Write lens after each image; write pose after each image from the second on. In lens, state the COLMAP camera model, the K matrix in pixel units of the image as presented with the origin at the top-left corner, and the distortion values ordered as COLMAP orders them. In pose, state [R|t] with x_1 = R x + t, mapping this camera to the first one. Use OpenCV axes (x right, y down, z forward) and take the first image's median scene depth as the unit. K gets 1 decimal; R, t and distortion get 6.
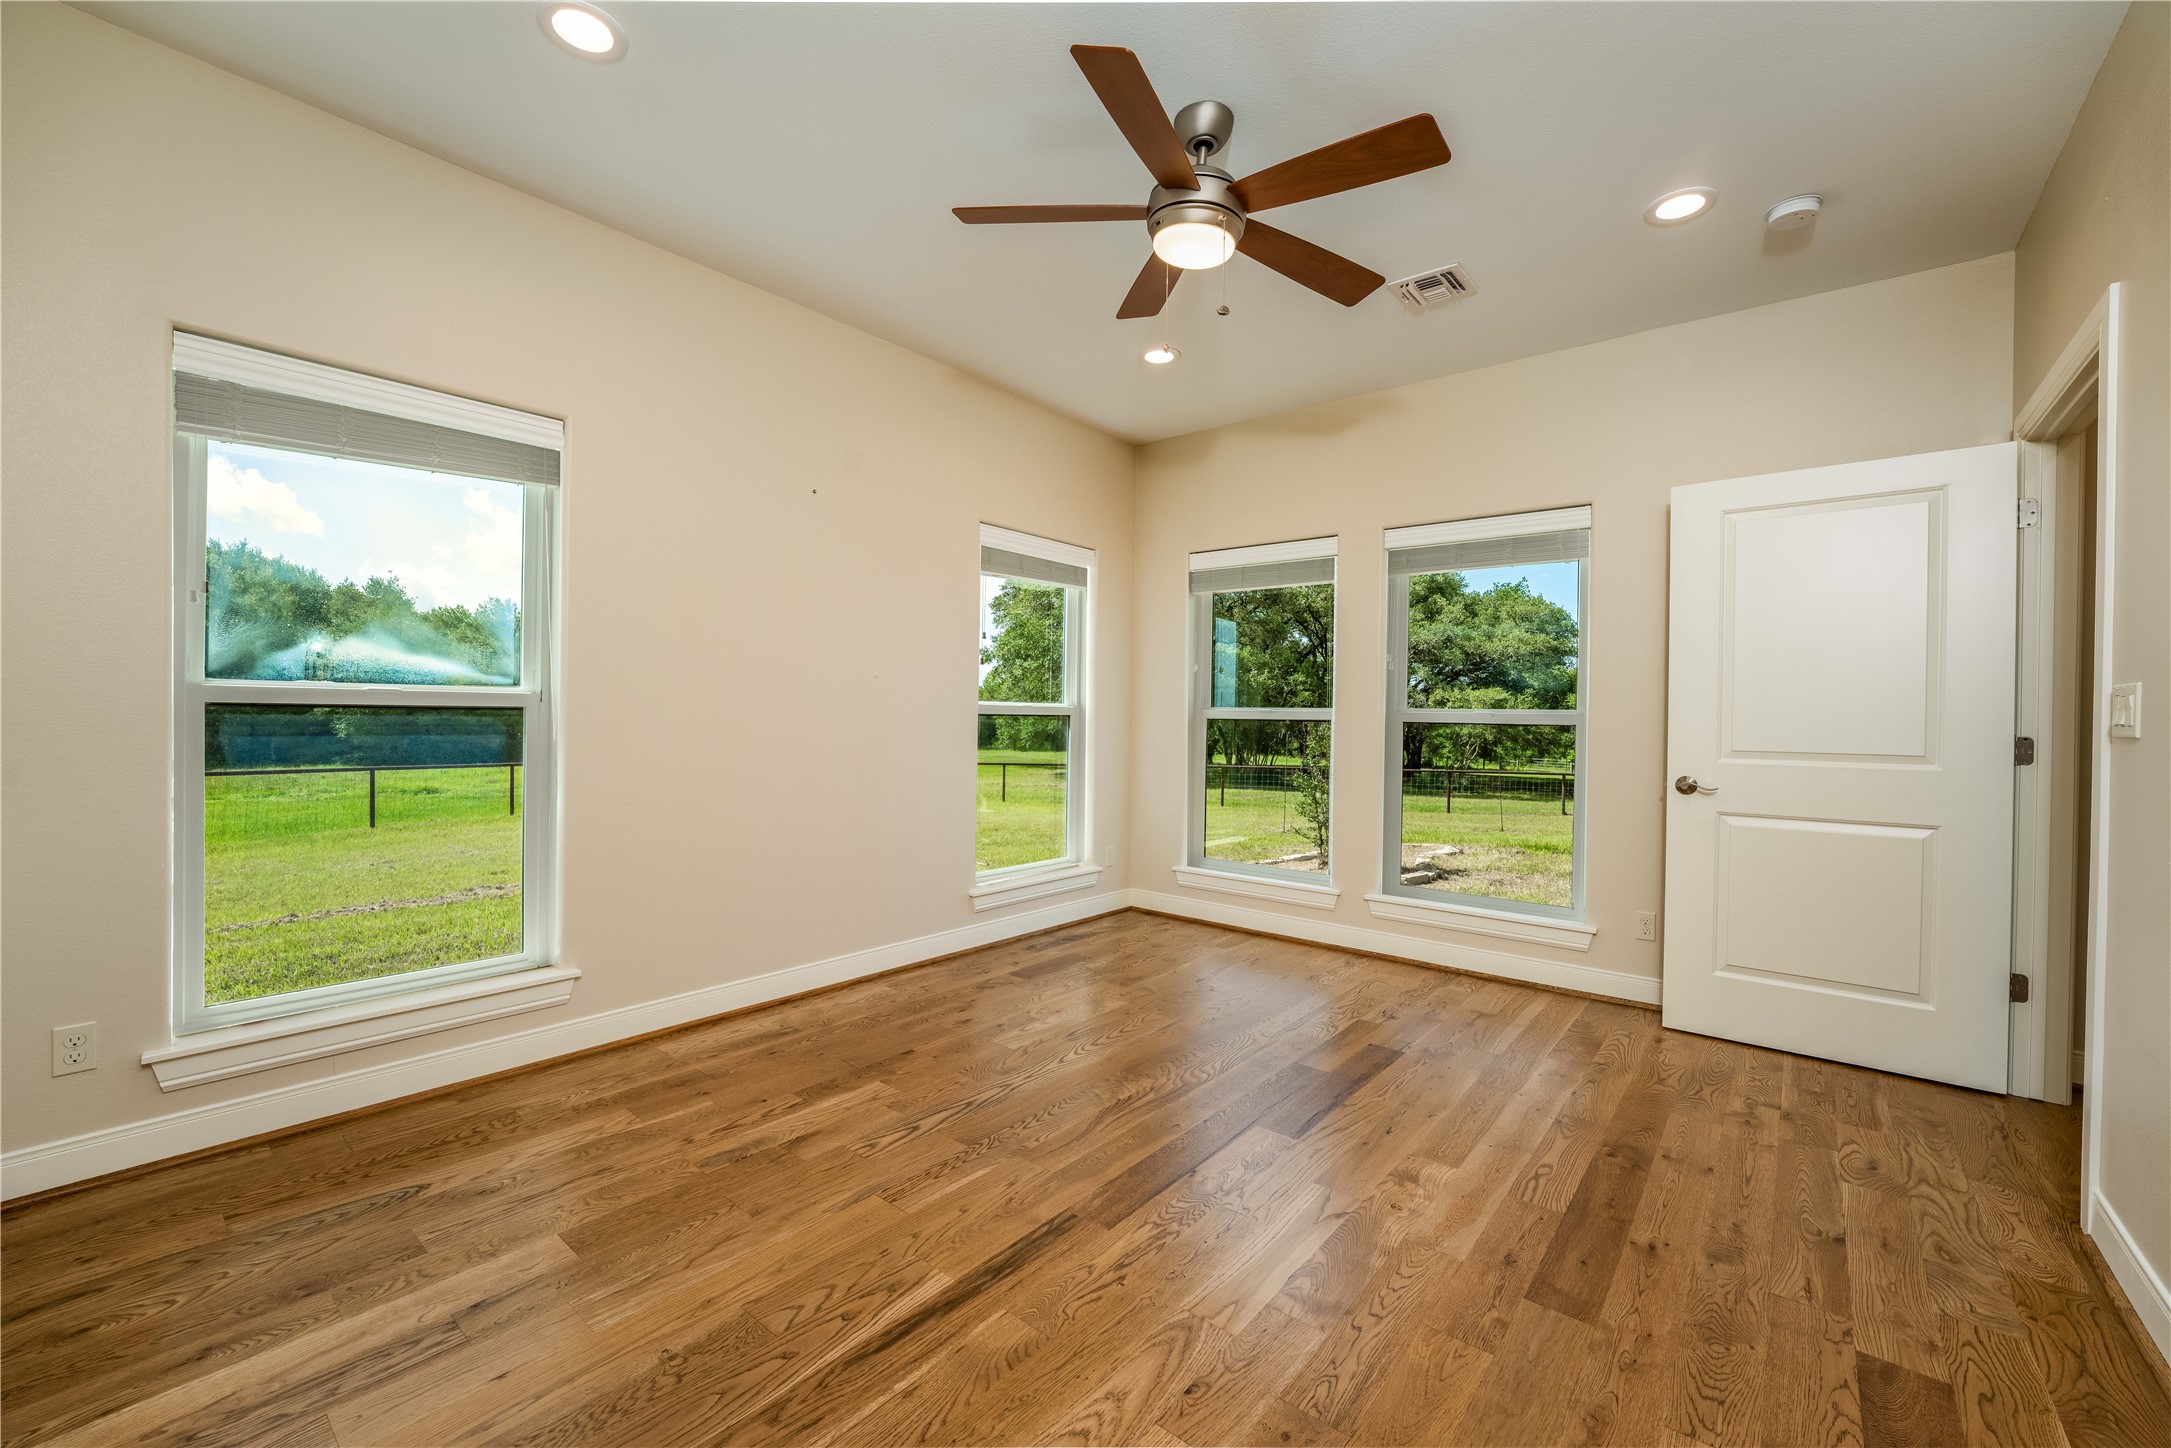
lens RADIAL K [[887.3, 0, 1074.3], [0, 887.3, 727.5], [0, 0, 1]] dist [-0.024362, 0.002185]
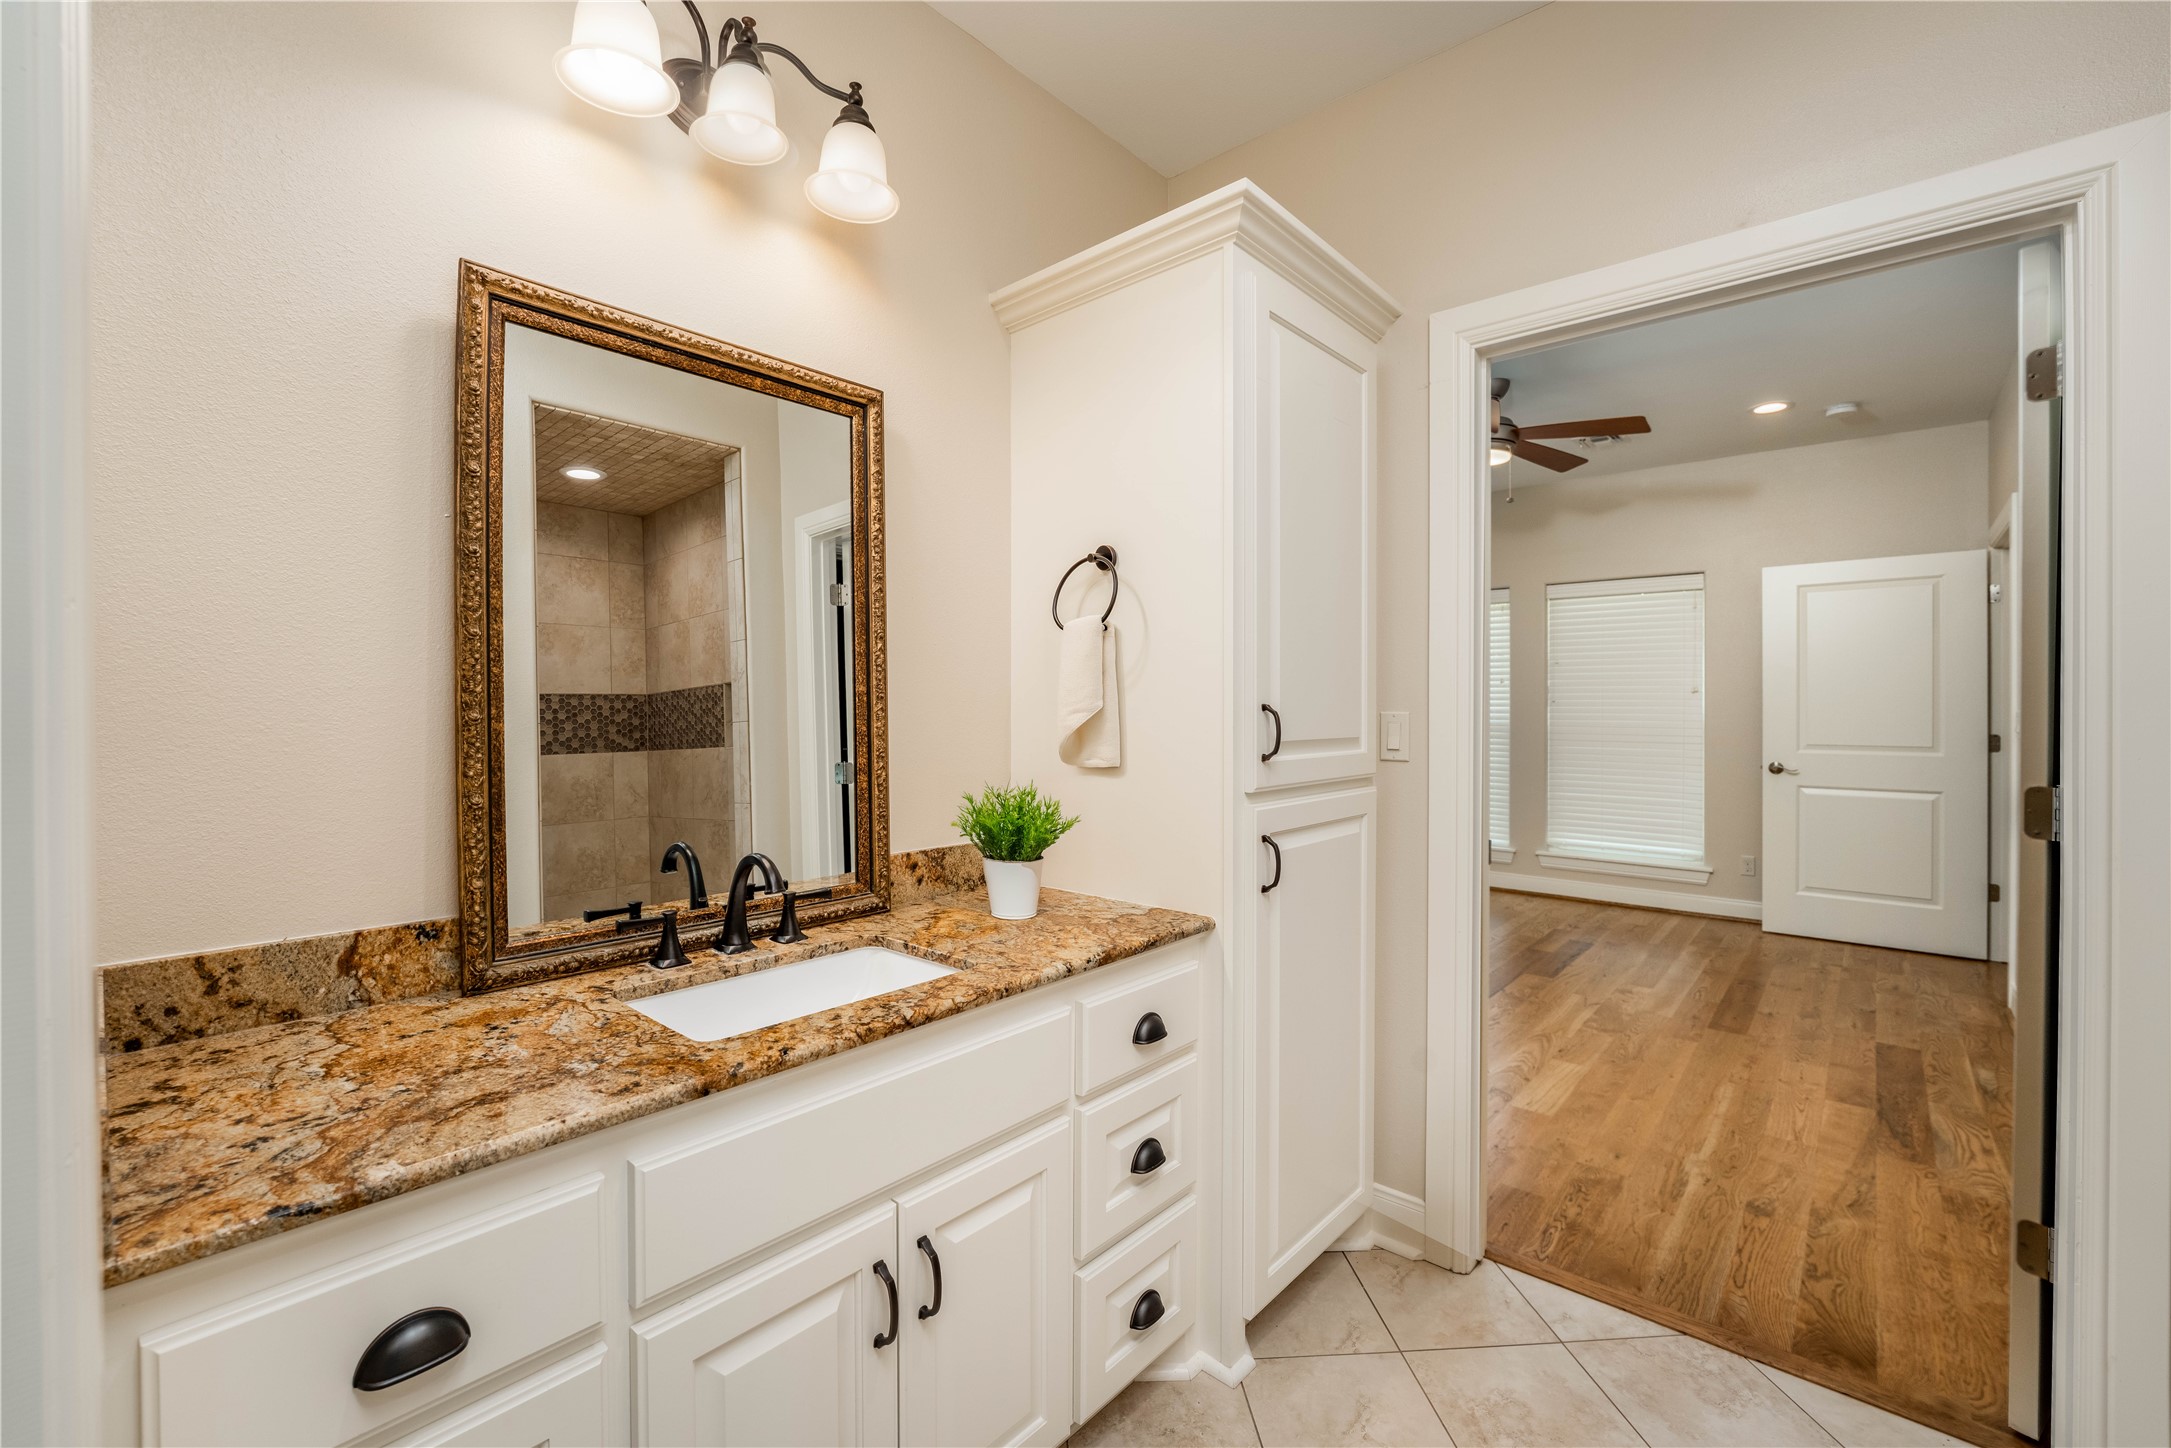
lens RADIAL K [[887.3, 0, 1104.7], [0, 887.3, 718.2], [0, 0, 1]] dist [-0.024362, 0.002185]
pose [[0.999438, -0.015305, -0.029824, -0.506236], [0.015287, 0.999883, -0.000836, -0.044790], [0.029834, 0.000380, 0.999555, -0.664393]]
